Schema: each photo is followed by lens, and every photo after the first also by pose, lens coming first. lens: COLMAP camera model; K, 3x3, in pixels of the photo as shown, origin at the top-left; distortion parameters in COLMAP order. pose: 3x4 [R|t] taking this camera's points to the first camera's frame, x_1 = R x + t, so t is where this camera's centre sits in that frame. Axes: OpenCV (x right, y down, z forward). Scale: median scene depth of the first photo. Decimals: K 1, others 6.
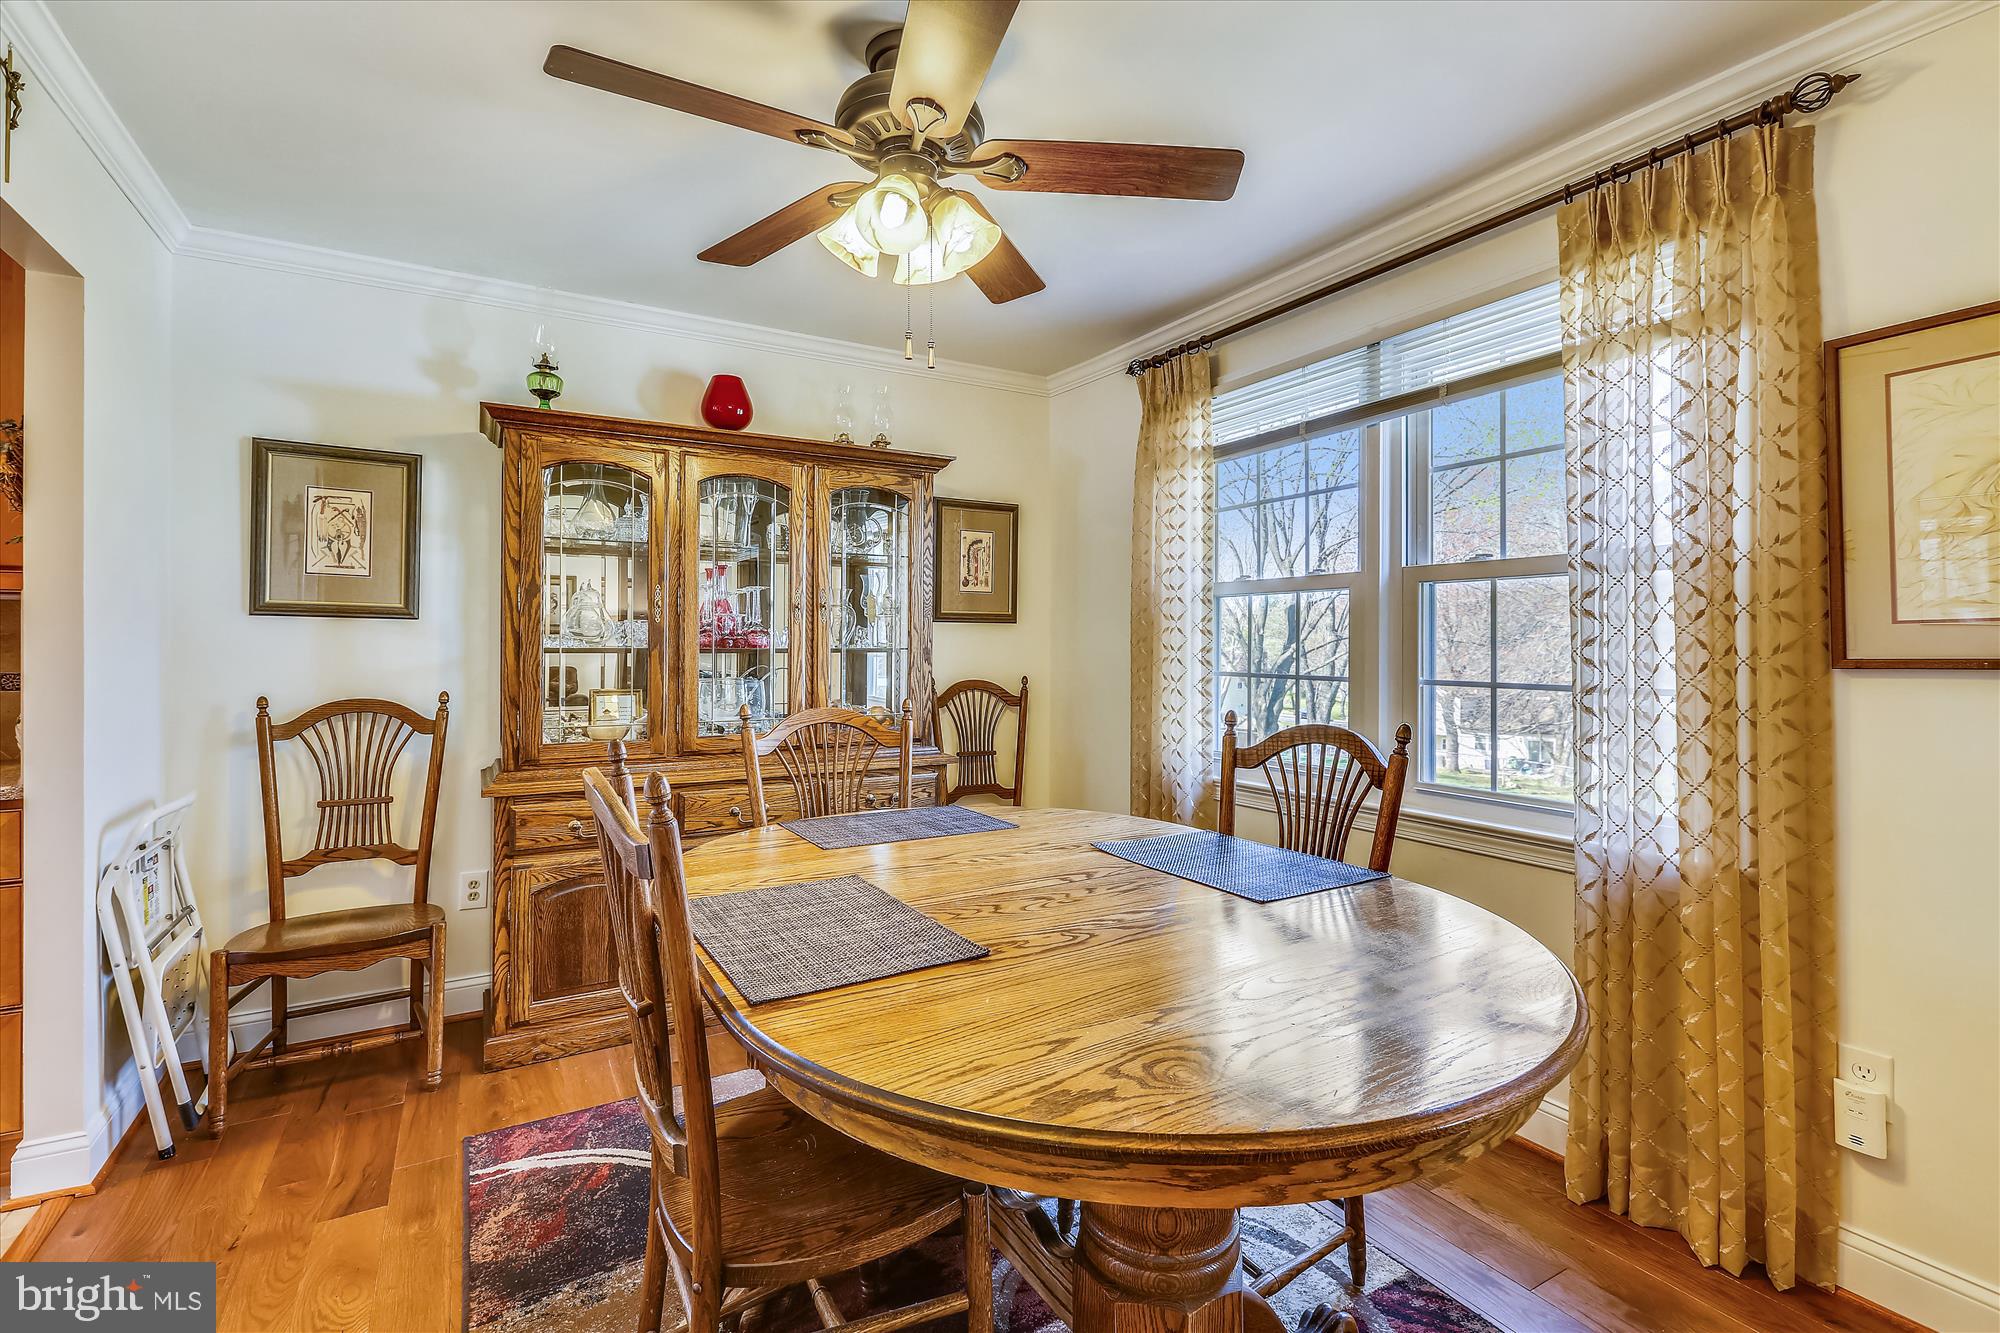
lens RADIAL K [[895.9, 0, 996.6], [0, 895.9, 652.4], [0, 0, 1]] dist [0.003827, -0.002584]
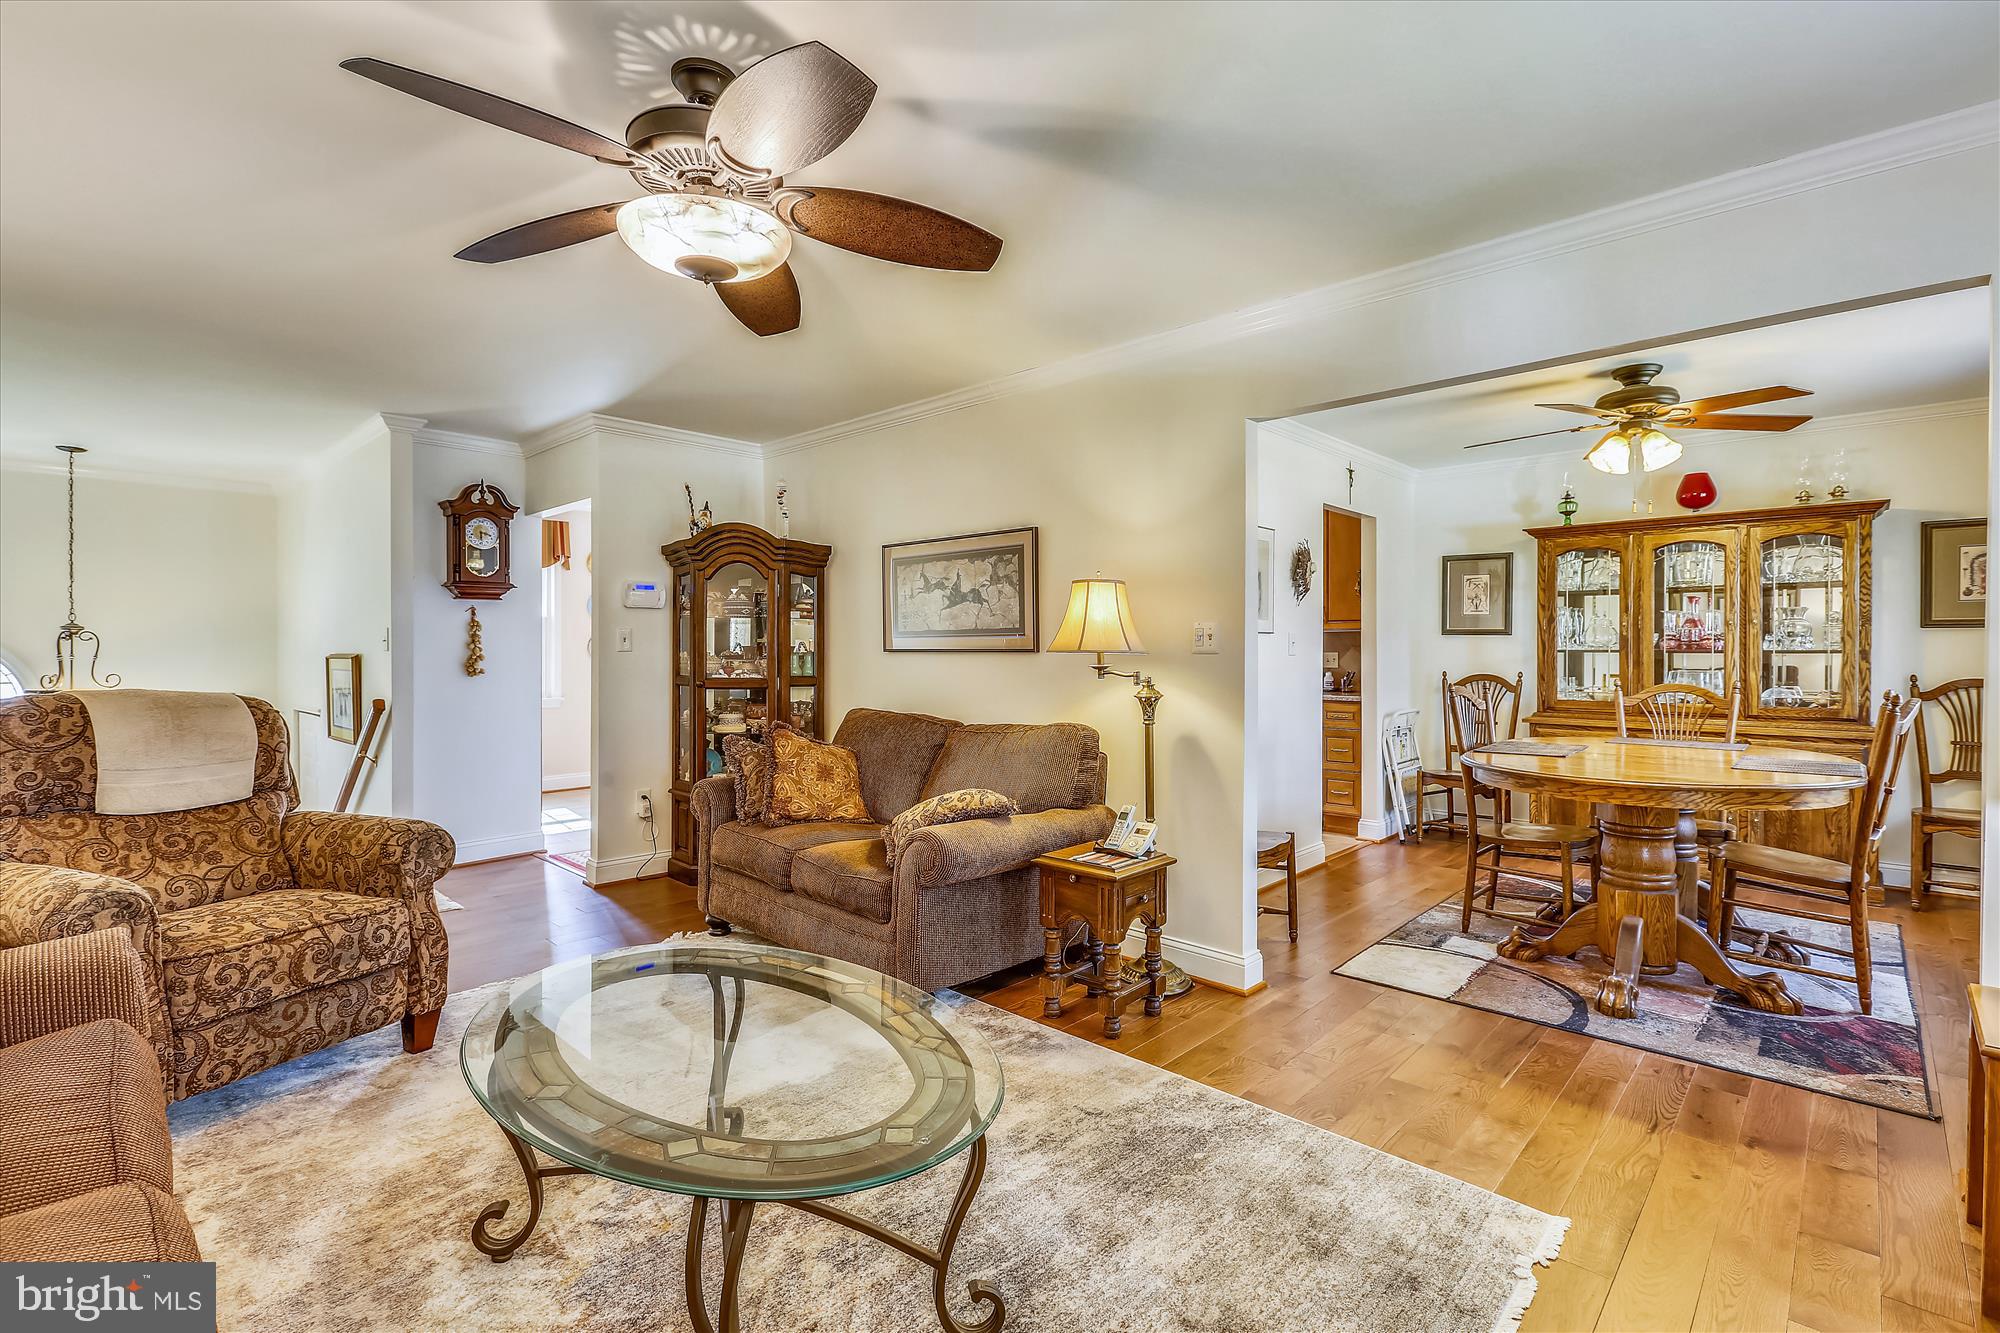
lens RADIAL K [[895.9, 0, 997.9], [0, 895.9, 655.0], [0, 0, 1]] dist [0.003827, -0.002584]
pose [[0.270896, 0.004942, -0.962596, 0.971527], [-0.011566, 0.999931, 0.001878, 0.016809], [0.962539, 0.010624, 0.270935, -0.640693]]
